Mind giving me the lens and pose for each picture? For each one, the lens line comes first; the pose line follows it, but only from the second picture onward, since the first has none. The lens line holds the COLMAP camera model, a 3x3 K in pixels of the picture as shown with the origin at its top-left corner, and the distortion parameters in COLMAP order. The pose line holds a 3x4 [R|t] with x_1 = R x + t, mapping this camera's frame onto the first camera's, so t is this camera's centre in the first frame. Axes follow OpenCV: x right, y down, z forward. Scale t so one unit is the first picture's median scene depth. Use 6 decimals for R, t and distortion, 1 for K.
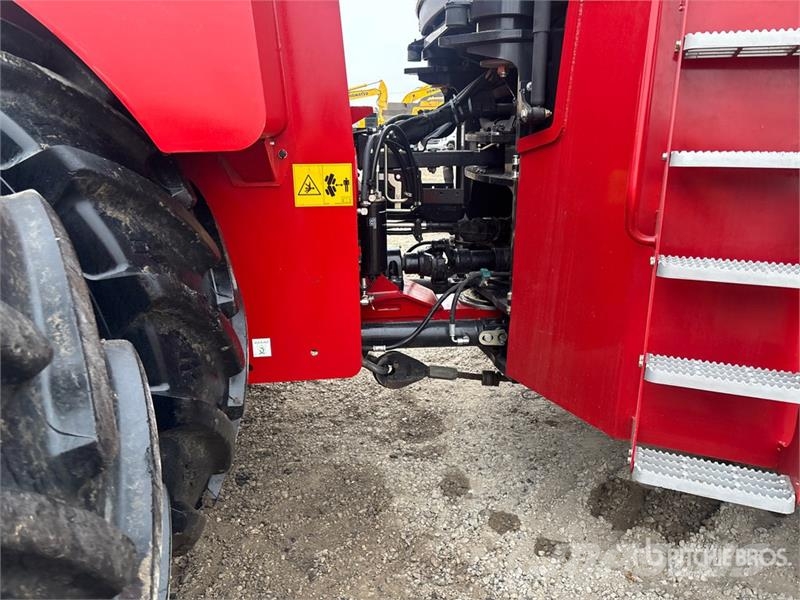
lens RADIAL K [[600.3, 0, 397.7], [0, 600.3, 297.8], [0, 0, 1]] dist [0.039121, -0.047726]
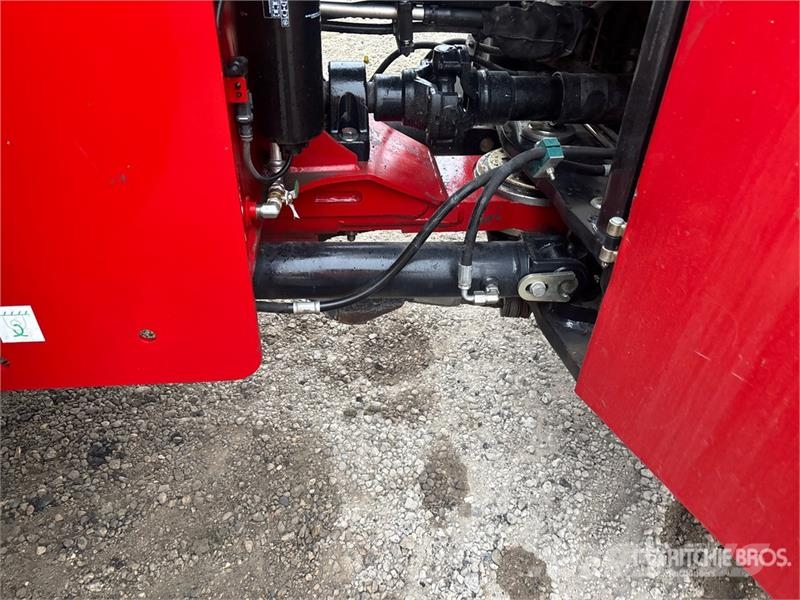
lens RADIAL K [[600.3, 0, 397.8], [0, 600.3, 308.3], [0, 0, 1]] dist [0.039121, -0.047726]
pose [[0.998852, 0.039009, 0.027803, 0.024083], [-0.046370, 0.933034, 0.356787, -0.074330], [-0.012023, -0.357667, 0.933772, 0.490662]]
